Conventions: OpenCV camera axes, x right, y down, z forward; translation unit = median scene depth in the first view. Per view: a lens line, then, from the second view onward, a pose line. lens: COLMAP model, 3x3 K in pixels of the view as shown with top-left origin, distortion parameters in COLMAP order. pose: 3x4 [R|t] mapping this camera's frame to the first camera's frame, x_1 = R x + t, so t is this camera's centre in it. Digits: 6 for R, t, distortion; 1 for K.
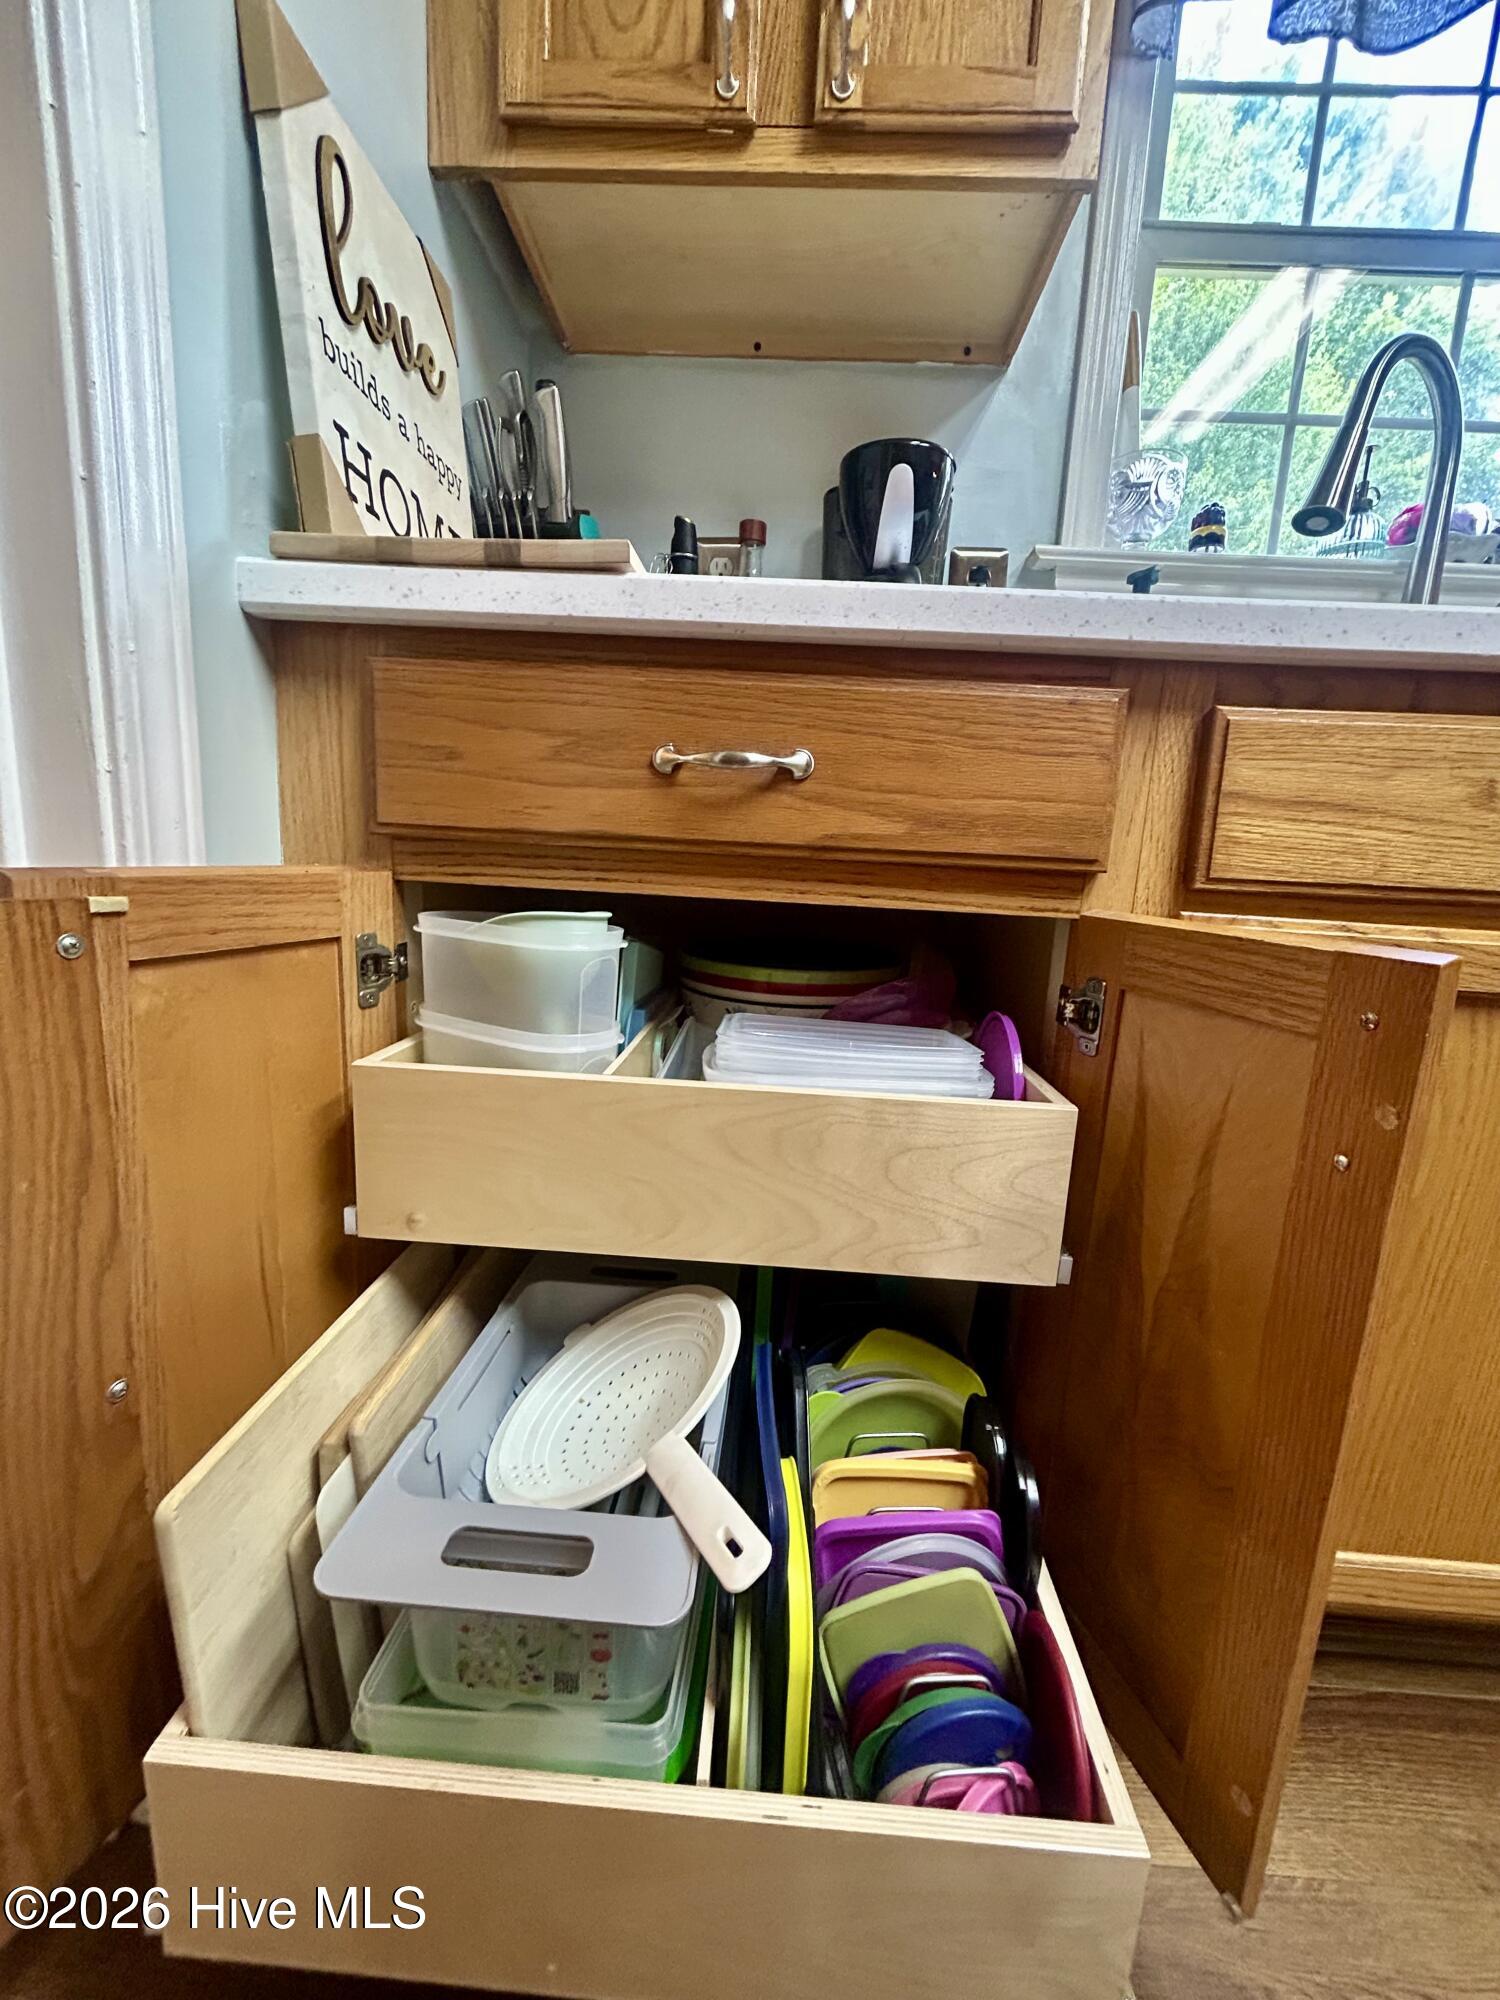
lens RADIAL K [[803.1, 0, 750.0], [0, 803.1, 1000.0], [0, 0, 1]] dist [-0.004106, 0.000082]
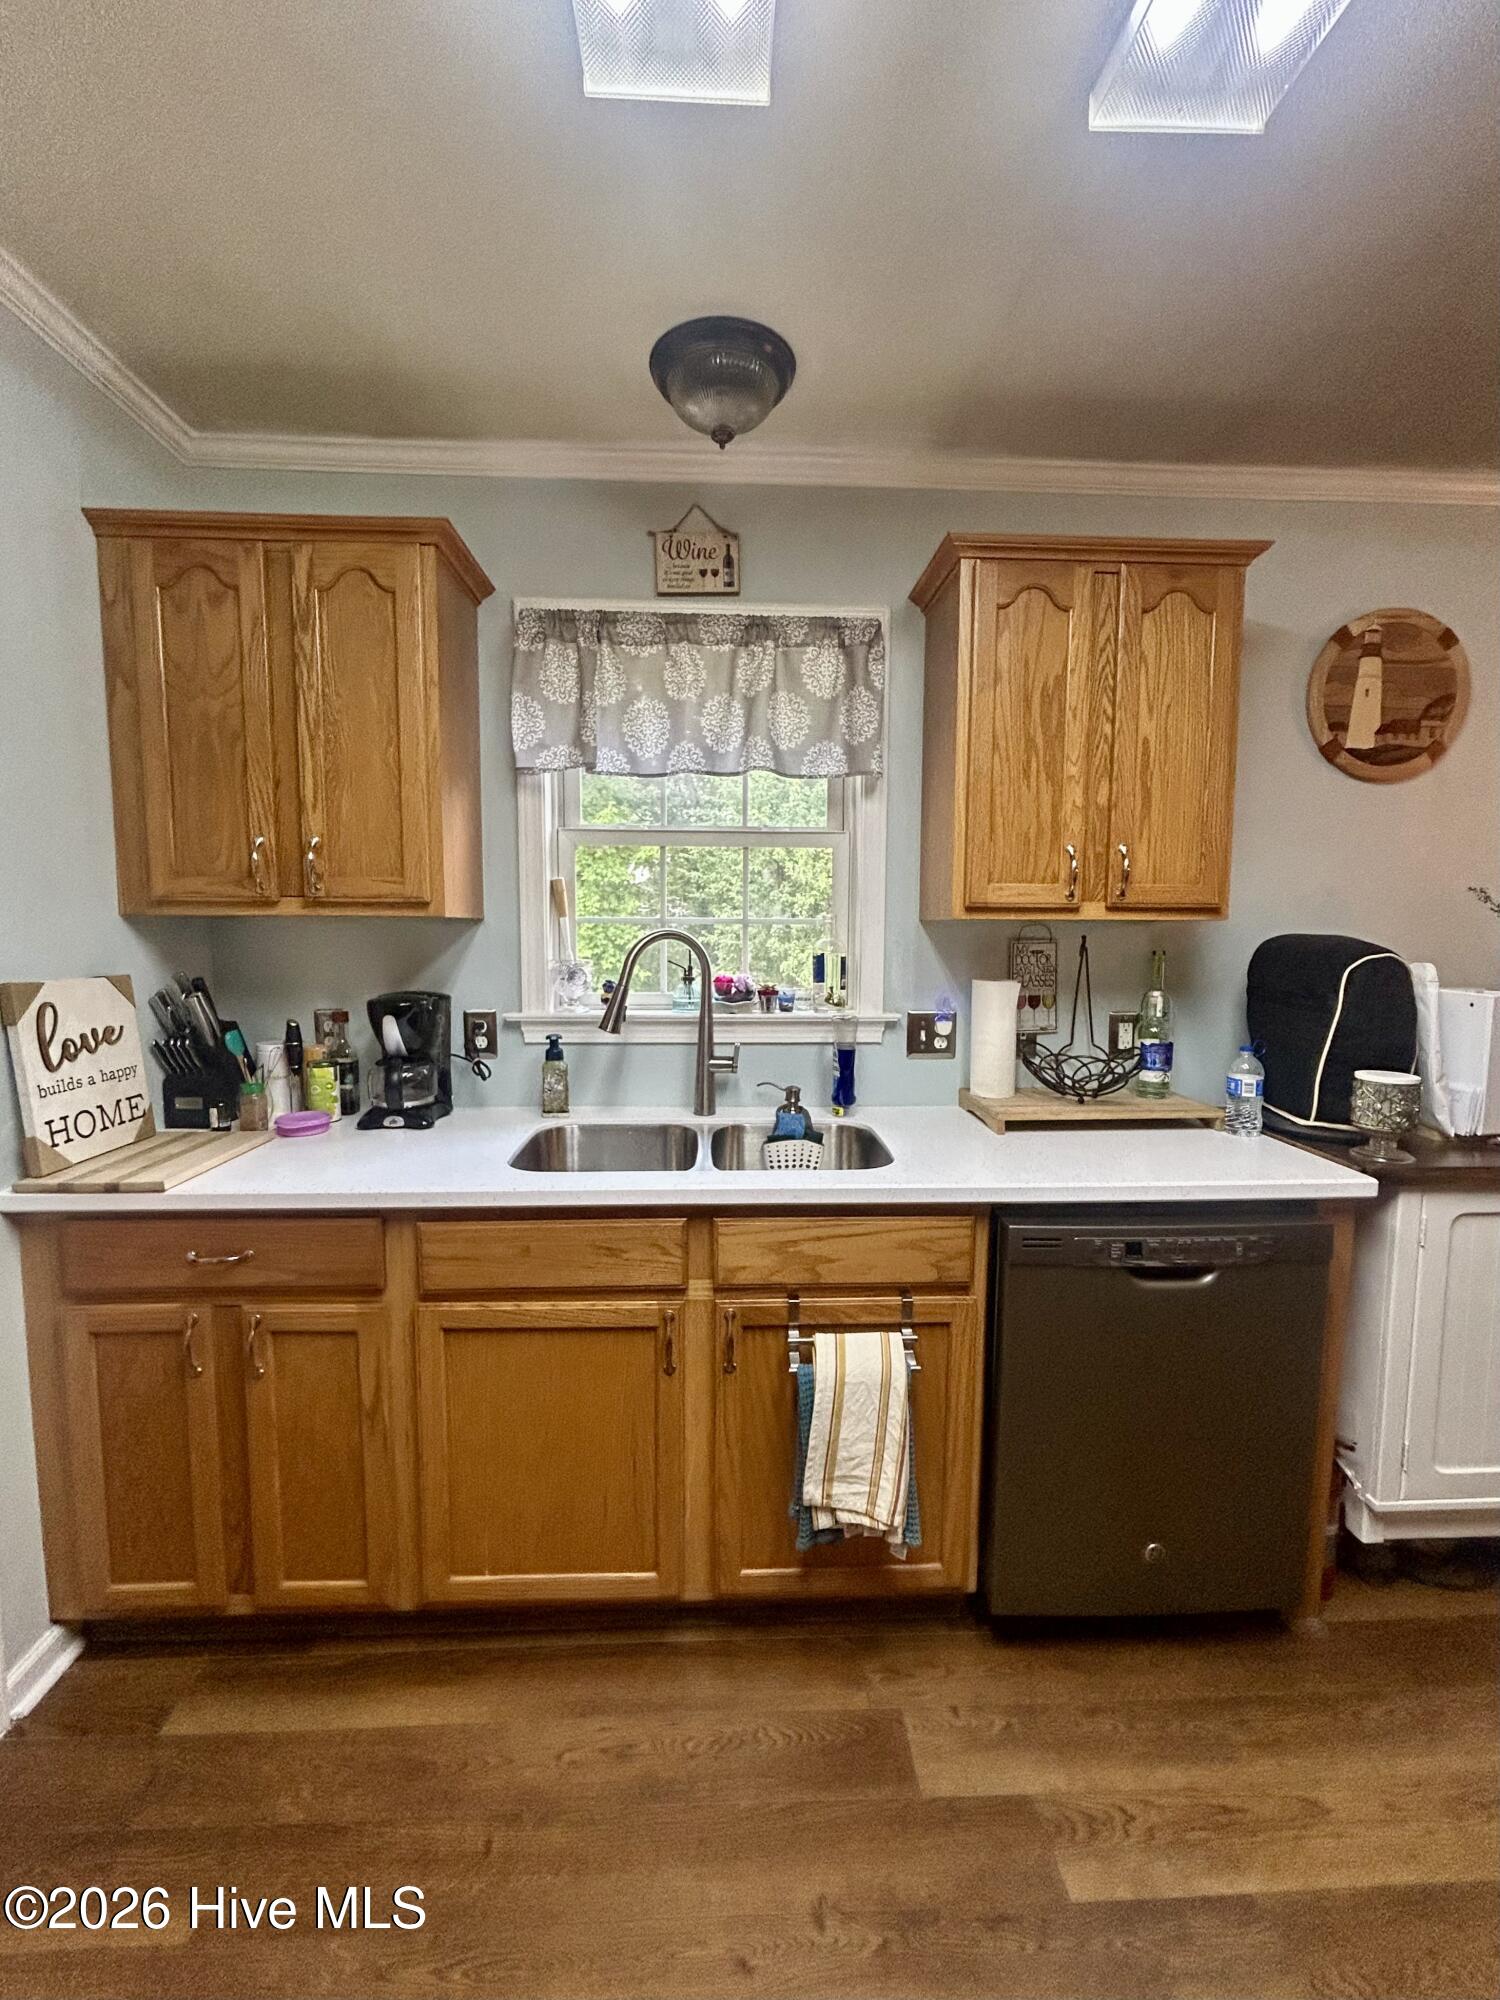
lens RADIAL K [[803.1, 0, 750.0], [0, 803.1, 1000.0], [0, 0, 1]] dist [-0.004106, 0.000082]
pose [[0.995065, -0.053925, 0.083287, 1.428028], [0.060678, 0.994882, -0.080802, -0.783650], [-0.078504, 0.085457, 0.993244, -1.604718]]
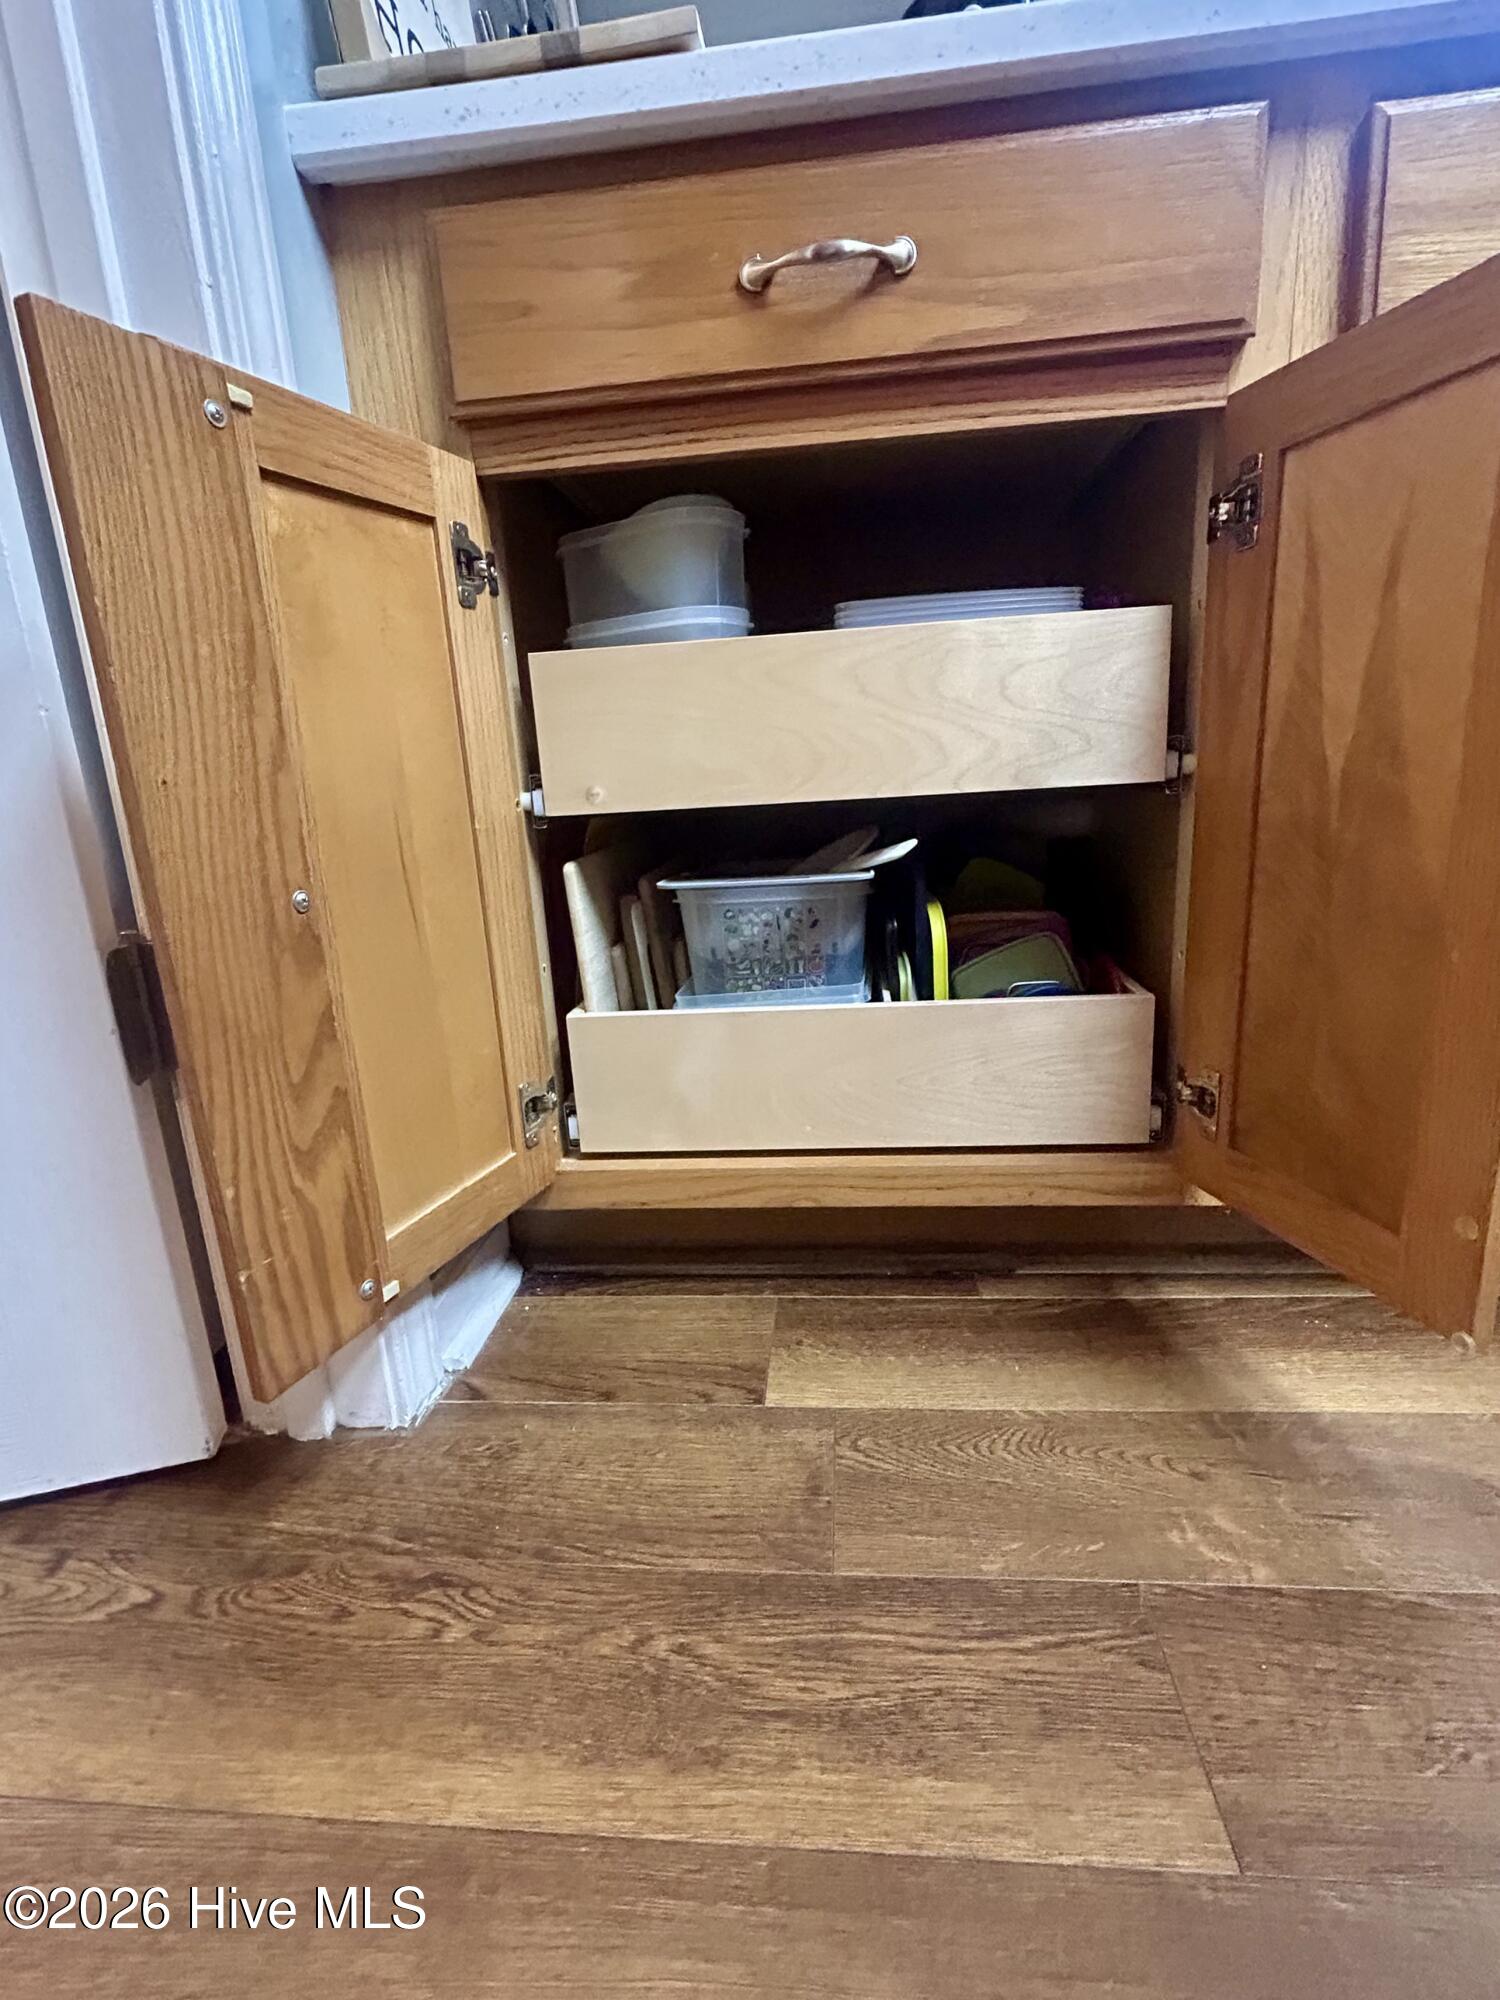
lens RADIAL K [[943.8, 0, 750.0], [0, 943.8, 1000.0], [0, 0, 1]] dist [-0.000581, 0.001119]
pose [[0.992638, -0.093692, -0.076755, -0.105893], [0.098568, 0.993171, 0.062409, 0.469448], [0.070384, -0.069516, 0.995095, -0.140801]]
